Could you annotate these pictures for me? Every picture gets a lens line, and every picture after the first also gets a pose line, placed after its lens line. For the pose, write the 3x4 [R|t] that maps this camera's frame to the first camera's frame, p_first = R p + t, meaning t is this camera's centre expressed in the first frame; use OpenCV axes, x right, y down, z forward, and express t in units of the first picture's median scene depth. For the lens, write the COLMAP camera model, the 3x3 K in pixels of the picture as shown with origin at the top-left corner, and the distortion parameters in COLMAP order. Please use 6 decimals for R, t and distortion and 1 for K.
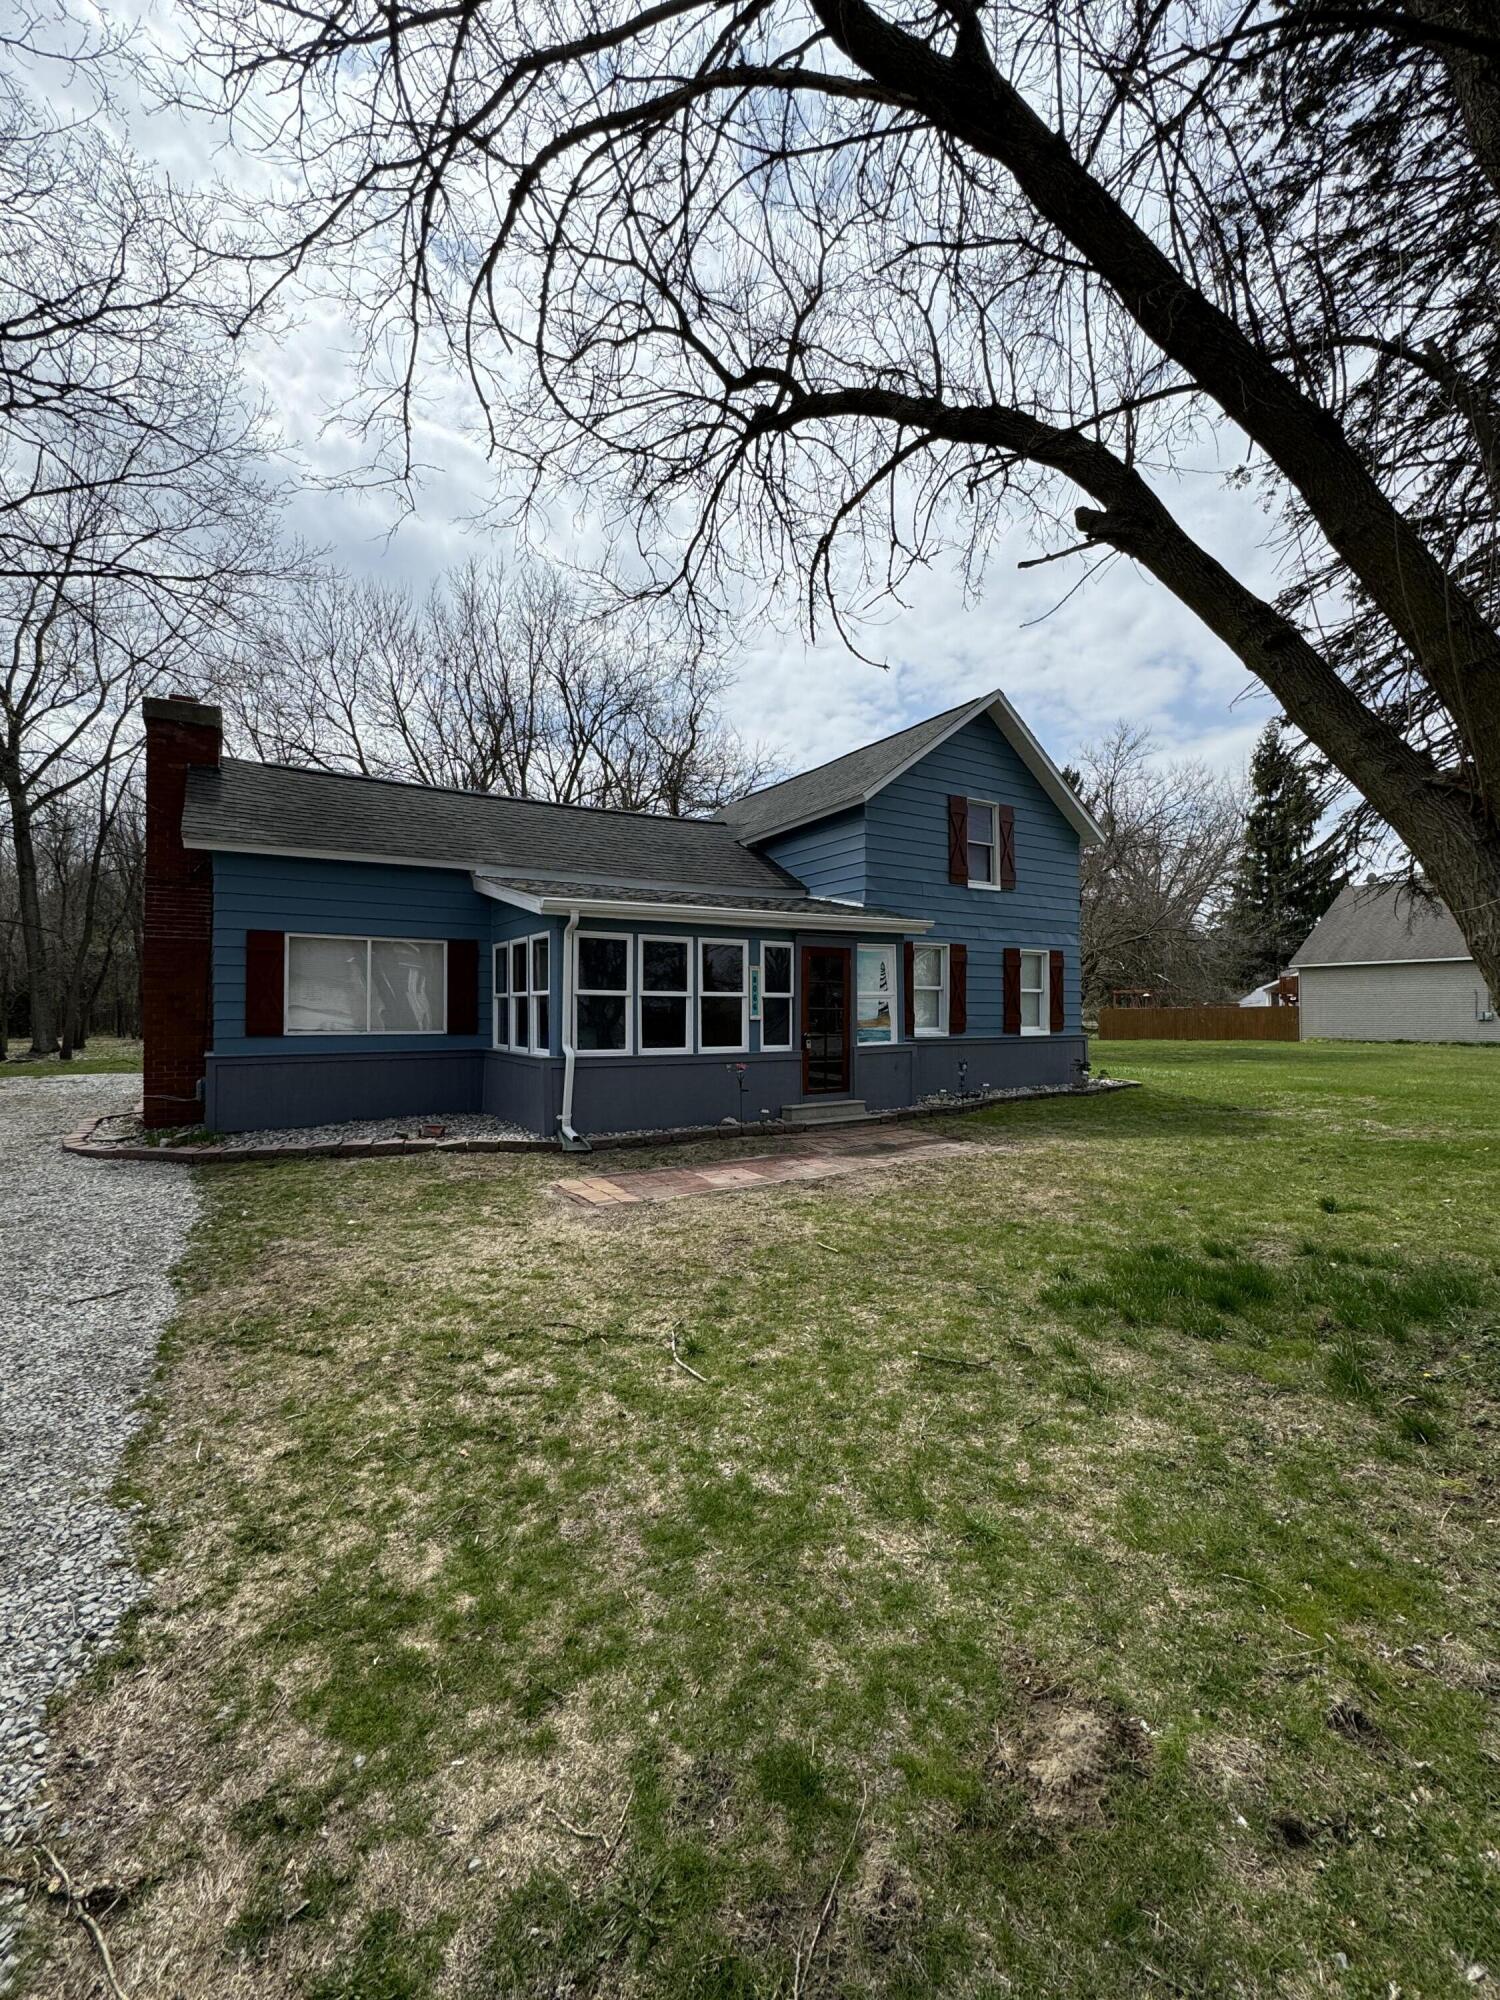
lens RADIAL K [[799.8, 0, 750.0], [0, 799.8, 1000.0], [0, 0, 1]] dist [-0.005433, 0.001098]
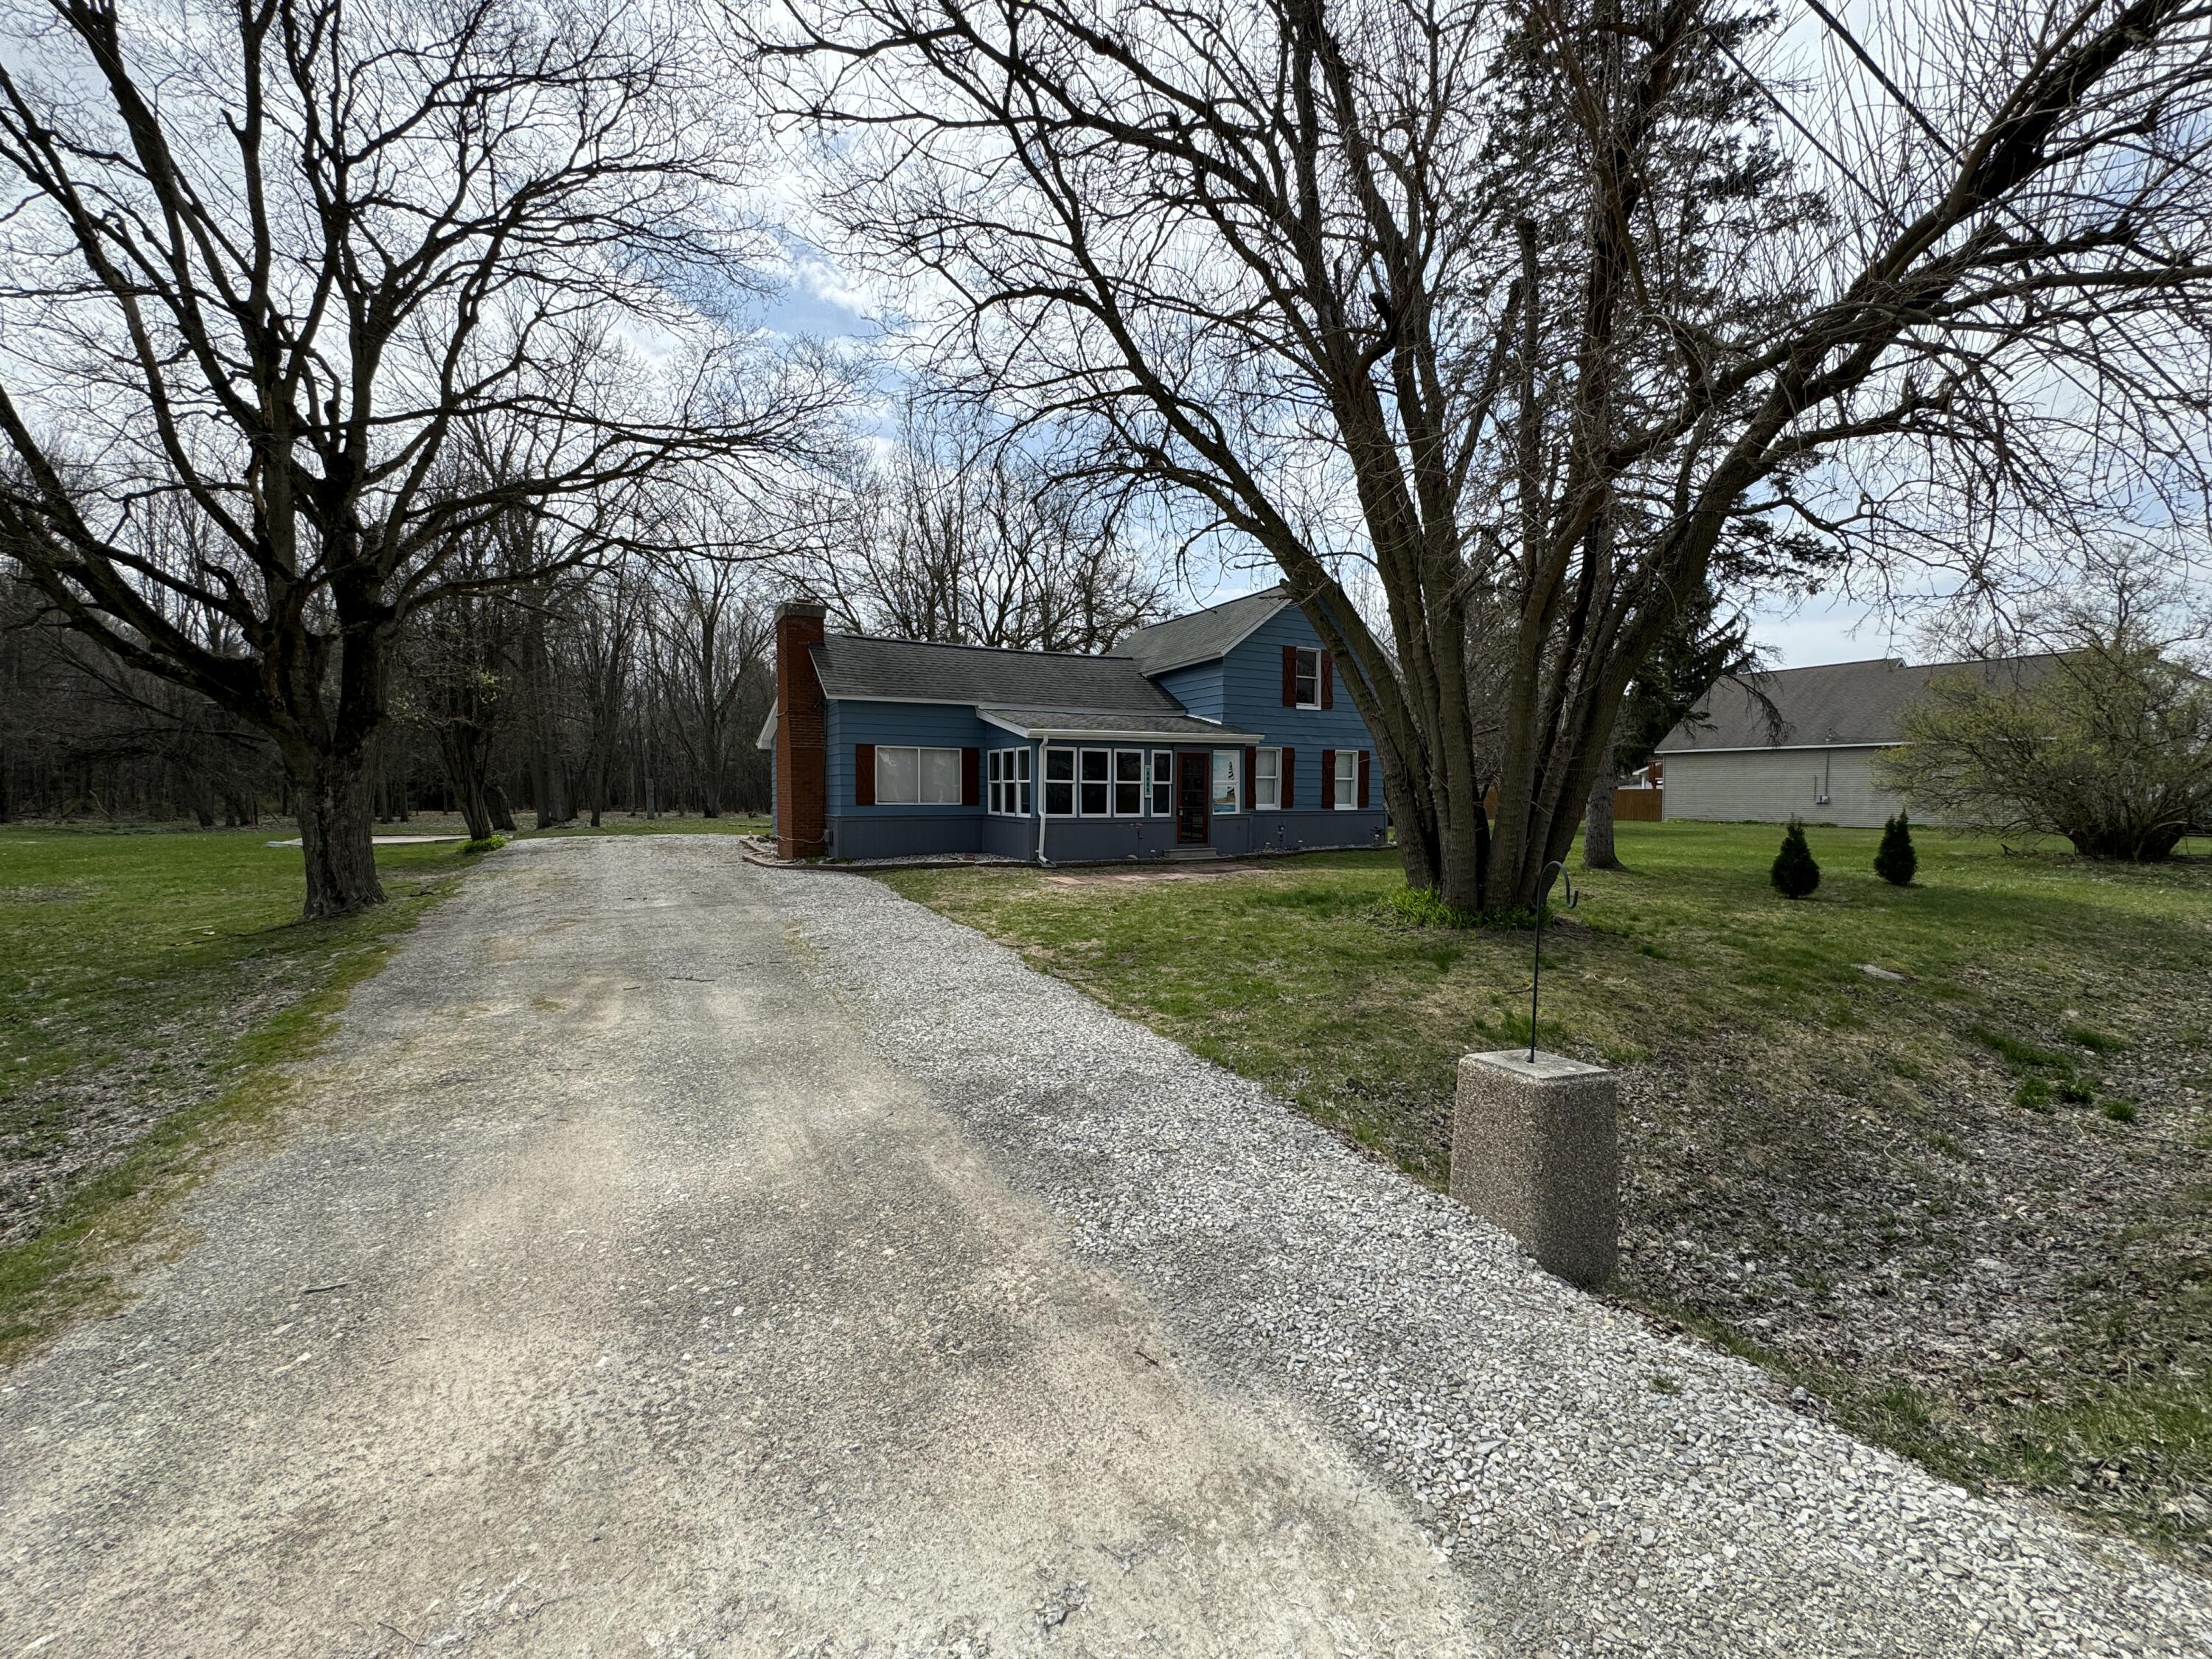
lens RADIAL K [[884.6, 0, 1111.6], [0, 884.6, 827.5], [0, 0, 1]] dist [-0.005433, 0.001098]
pose [[0.998389, 0.008421, -0.056110, 0.033153], [-0.005203, 0.998346, 0.057257, -0.017618], [0.056499, -0.056873, 0.996781, -0.812710]]
